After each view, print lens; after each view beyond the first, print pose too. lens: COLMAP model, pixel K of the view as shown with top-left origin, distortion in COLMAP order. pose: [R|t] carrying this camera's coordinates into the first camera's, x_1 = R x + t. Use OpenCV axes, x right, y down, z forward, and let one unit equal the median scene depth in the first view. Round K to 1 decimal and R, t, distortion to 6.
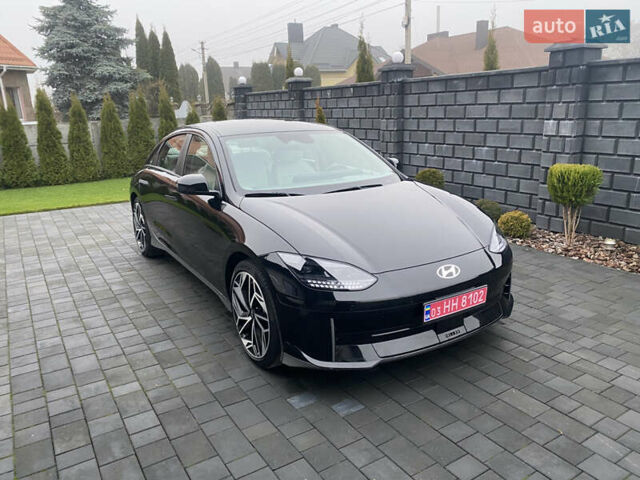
lens RADIAL K [[487.1, 0, 323.2], [0, 487.1, 235.1], [0, 0, 1]] dist [0.025739, -0.025126]
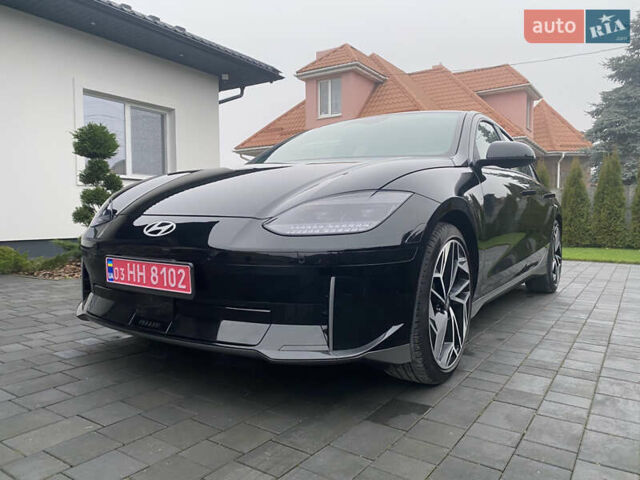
lens RADIAL K [[487.1, 0, 319.0], [0, 487.1, 245.2], [0, 0, 1]] dist [0.025739, -0.025126]
pose [[0.401480, 0.085682, -0.911851, 0.481452], [-0.249025, 0.968317, -0.018656, 0.027070], [0.881363, 0.234563, 0.410097, 0.457052]]
